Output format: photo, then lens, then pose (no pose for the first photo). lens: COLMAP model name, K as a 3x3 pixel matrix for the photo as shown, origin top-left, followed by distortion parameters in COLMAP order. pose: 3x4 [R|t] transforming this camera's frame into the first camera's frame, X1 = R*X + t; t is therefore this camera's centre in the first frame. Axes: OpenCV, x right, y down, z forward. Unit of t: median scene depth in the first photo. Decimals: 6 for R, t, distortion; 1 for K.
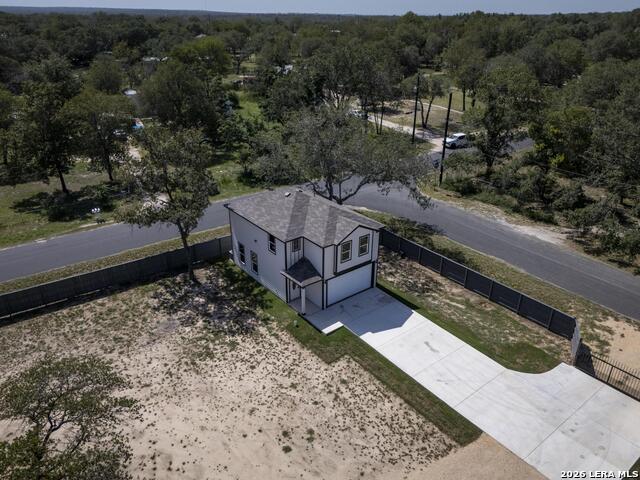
lens RADIAL K [[471.7, 0, 318.9], [0, 471.7, 239.5], [0, 0, 1]] dist [0.073828, -0.074836]
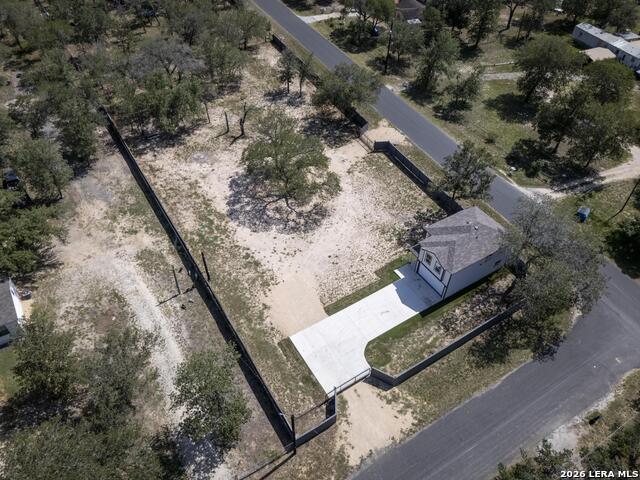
lens RADIAL K [[471.7, 0, 318.9], [0, 471.7, 239.5], [0, 0, 1]] dist [0.073828, -0.074836]
pose [[-0.110023, 0.700885, -0.704738, 1.189040], [-0.440024, 0.601425, 0.666833, -0.929635], [0.891220, 0.383469, 0.242236, 0.176809]]
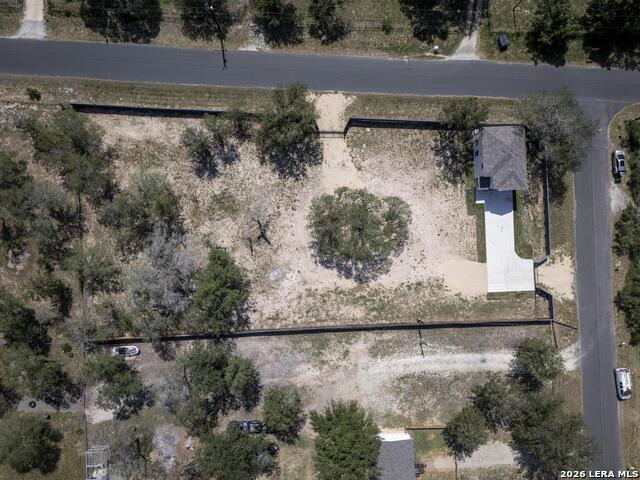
lens RADIAL K [[471.7, 0, 318.9], [0, 471.7, 239.5], [0, 0, 1]] dist [0.073828, -0.074836]
pose [[0.813025, 0.582176, 0.007779, -0.563878], [-0.268746, 0.363393, 0.892032, -1.749874], [0.516493, -0.727335, 0.451905, -0.794804]]
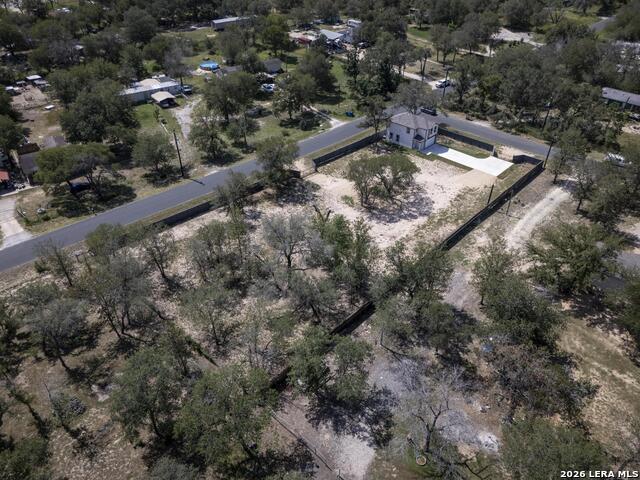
lens RADIAL K [[471.7, 0, 318.9], [0, 471.7, 239.5], [0, 0, 1]] dist [0.073828, -0.074836]
pose [[0.987480, -0.087938, 0.130962, -1.179745], [0.063580, 0.981656, 0.179750, 0.115477], [-0.144366, -0.169172, 0.974956, -2.212032]]
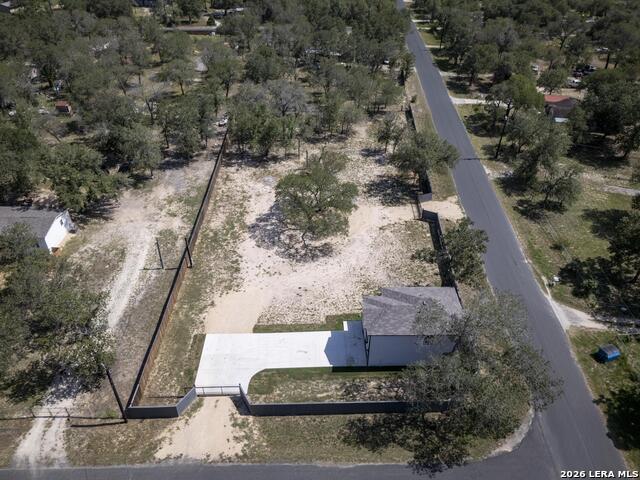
lens RADIAL K [[471.7, 0, 318.9], [0, 471.7, 239.5], [0, 0, 1]] dist [0.073828, -0.074836]
pose [[-0.602560, 0.459007, -0.652866, 1.010123], [-0.354589, 0.578894, 0.734267, -1.169236], [0.714974, 0.673939, -0.186060, 0.942288]]
